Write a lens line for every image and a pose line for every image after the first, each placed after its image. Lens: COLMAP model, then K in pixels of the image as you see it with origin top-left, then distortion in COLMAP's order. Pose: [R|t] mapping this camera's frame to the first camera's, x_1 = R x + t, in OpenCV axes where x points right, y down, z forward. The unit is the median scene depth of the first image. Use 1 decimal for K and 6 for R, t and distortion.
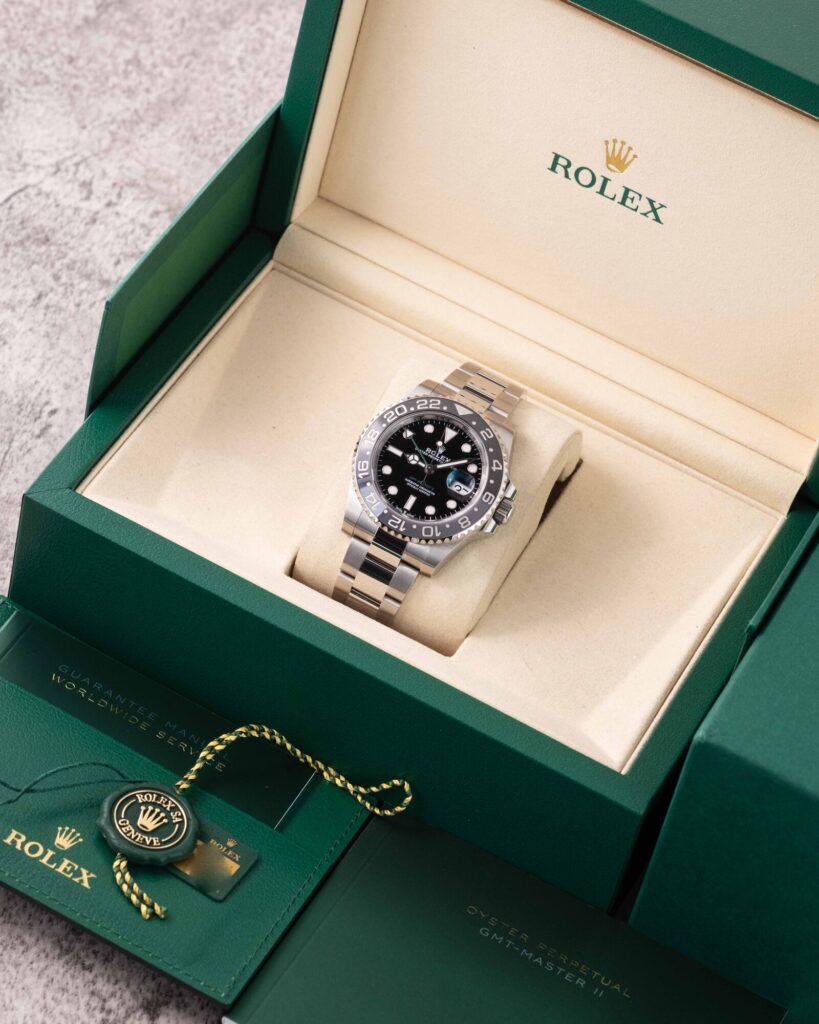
lens RADIAL K [[4392.2, 0, 409.8], [0, 4392.2, 511.0], [0, 0, 1]] dist [0.167291, 0.000000]
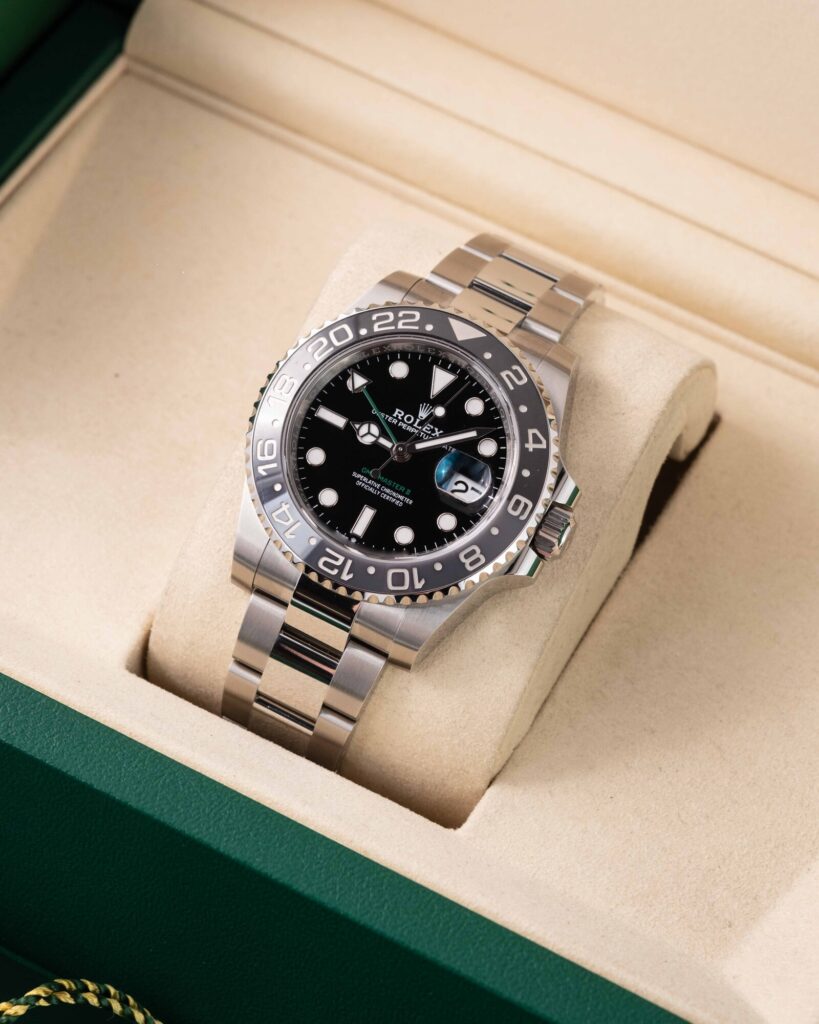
lens RADIAL K [[4392.2, 0, 360.3], [0, 4392.2, 451.3], [0, 0, 1]] dist [0.167291, 0.000000]
pose [[0.996909, -0.035070, -0.070305, 0.034526], [0.035819, 0.999314, 0.009421, -0.014309], [0.069926, -0.011910, 0.997481, 0.501293]]
